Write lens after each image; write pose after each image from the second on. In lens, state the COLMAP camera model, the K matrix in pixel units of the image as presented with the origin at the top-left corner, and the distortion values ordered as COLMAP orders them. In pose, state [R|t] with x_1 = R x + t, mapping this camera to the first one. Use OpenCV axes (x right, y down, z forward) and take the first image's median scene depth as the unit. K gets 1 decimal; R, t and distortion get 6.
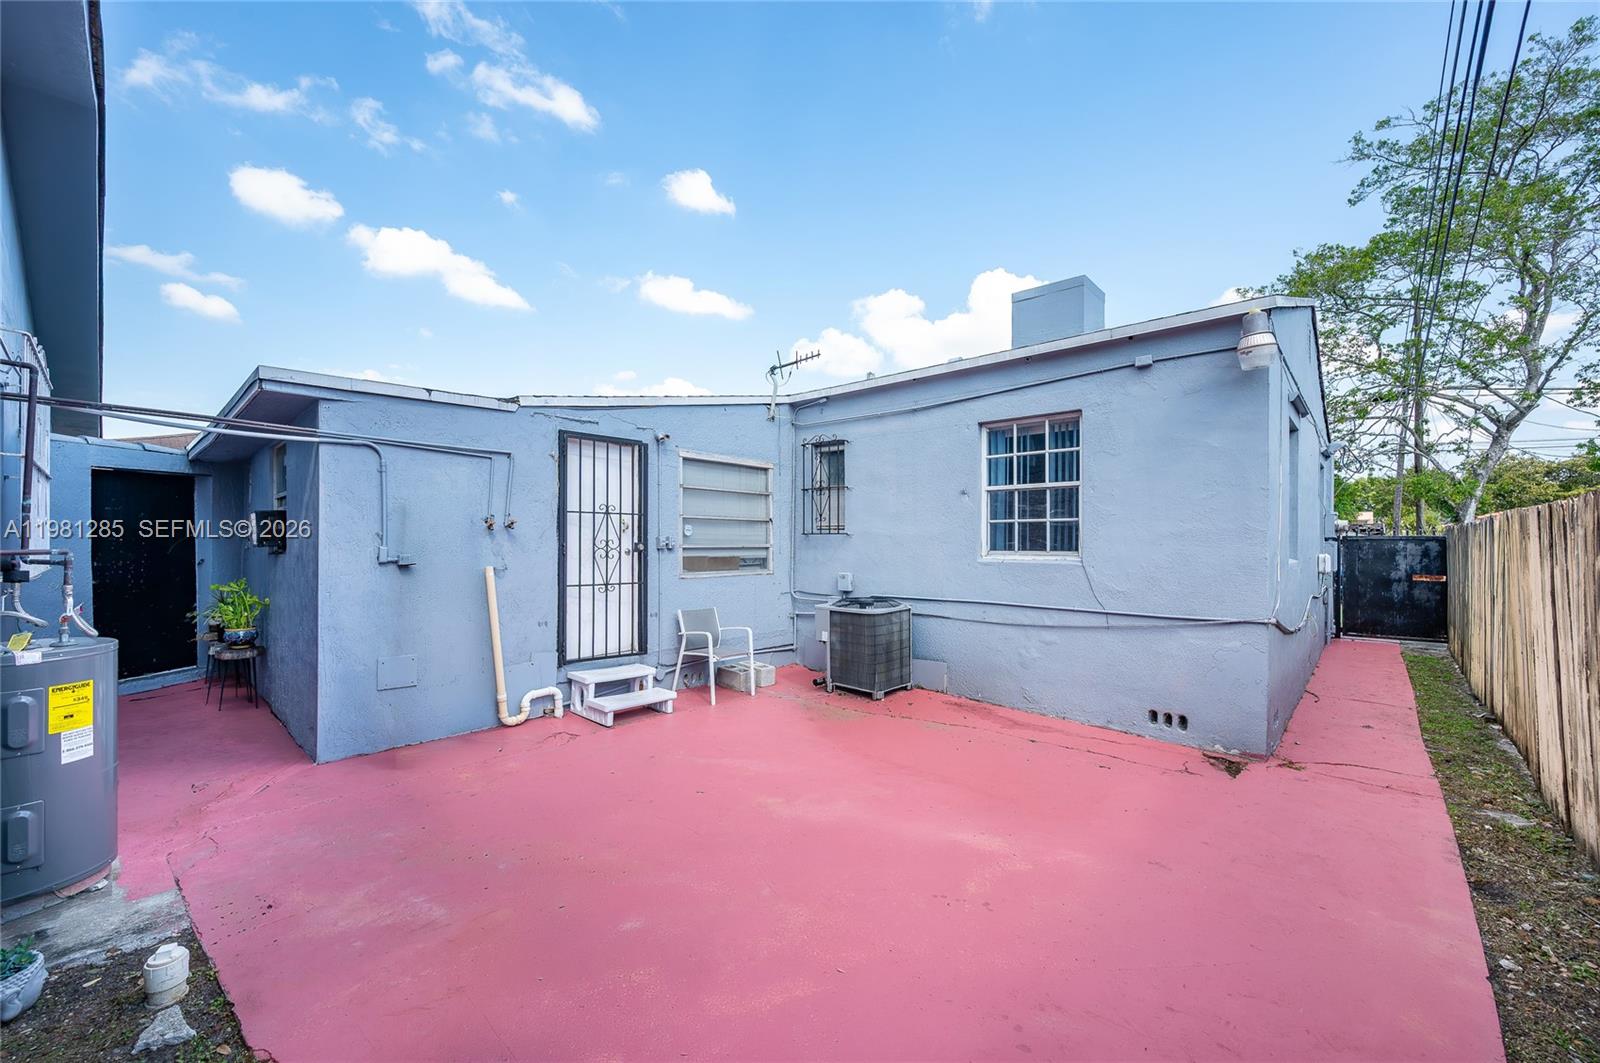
lens RADIAL K [[618.3, 0, 801.0], [0, 618.3, 540.3], [0, 0, 1]] dist [-0.000794, -0.000047]
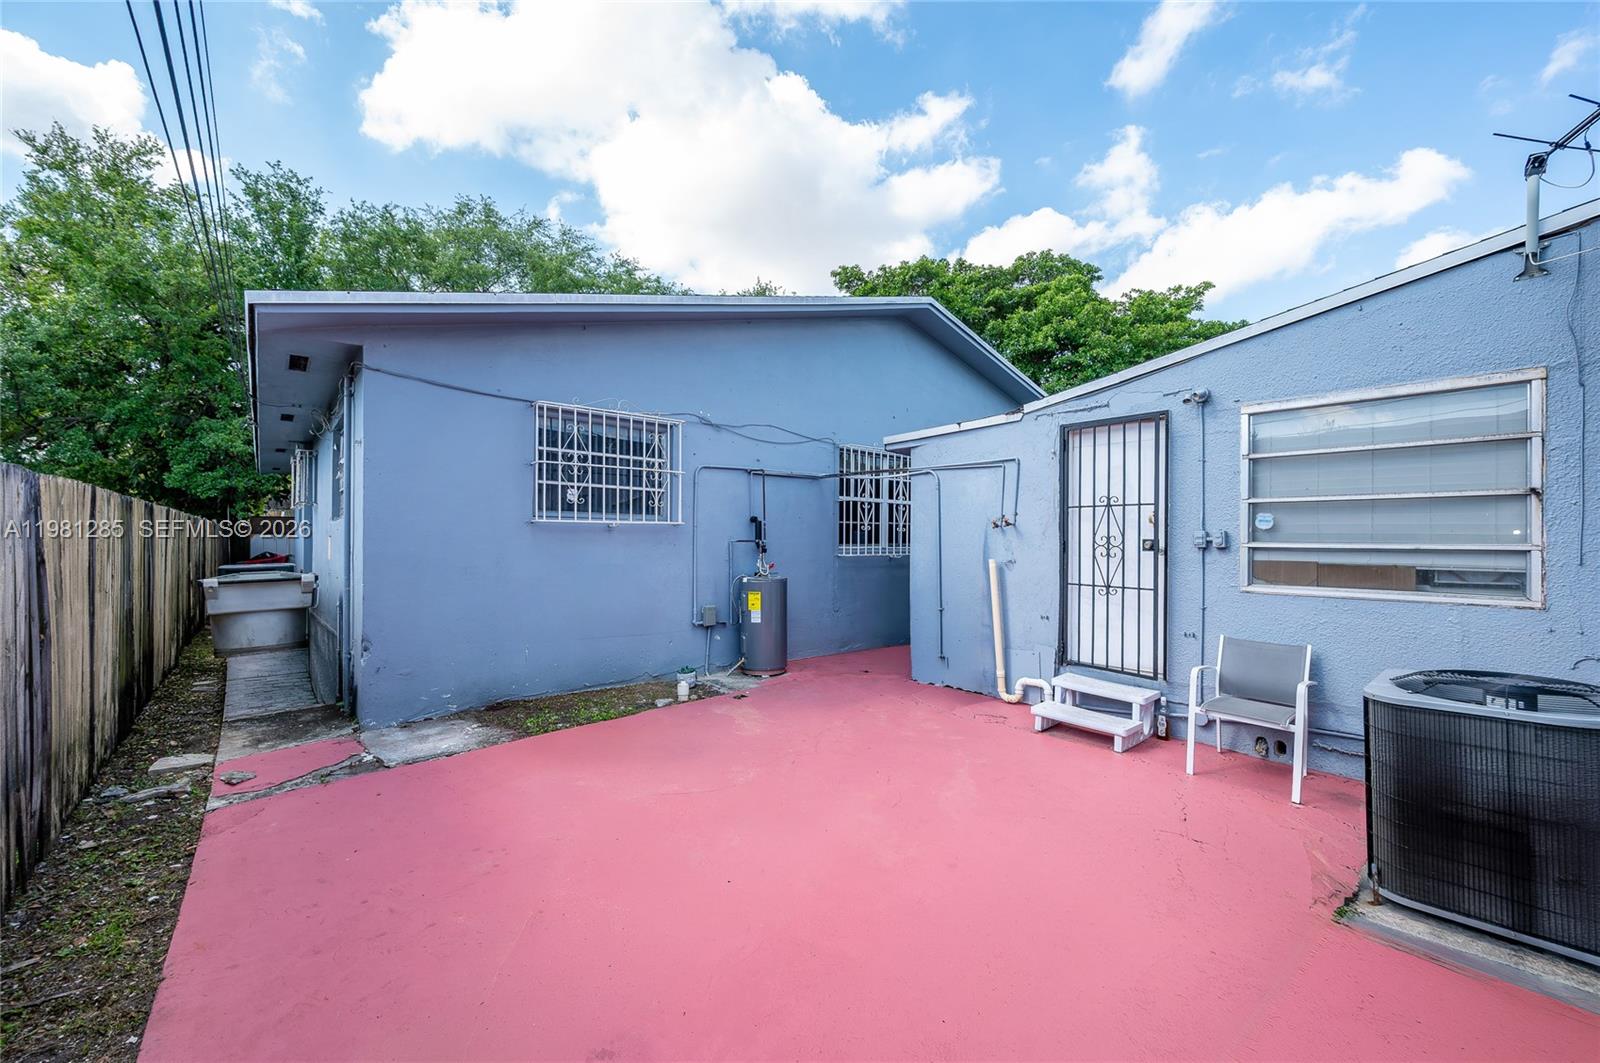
lens RADIAL K [[618.3, 0, 801.0], [0, 618.3, 540.3], [0, 0, 1]] dist [-0.000794, -0.000047]
pose [[-0.103324, -0.003437, -0.994642, 0.604250], [-0.006131, 0.999977, -0.002819, 0.010450], [0.994629, 0.005807, -0.103343, 0.652144]]
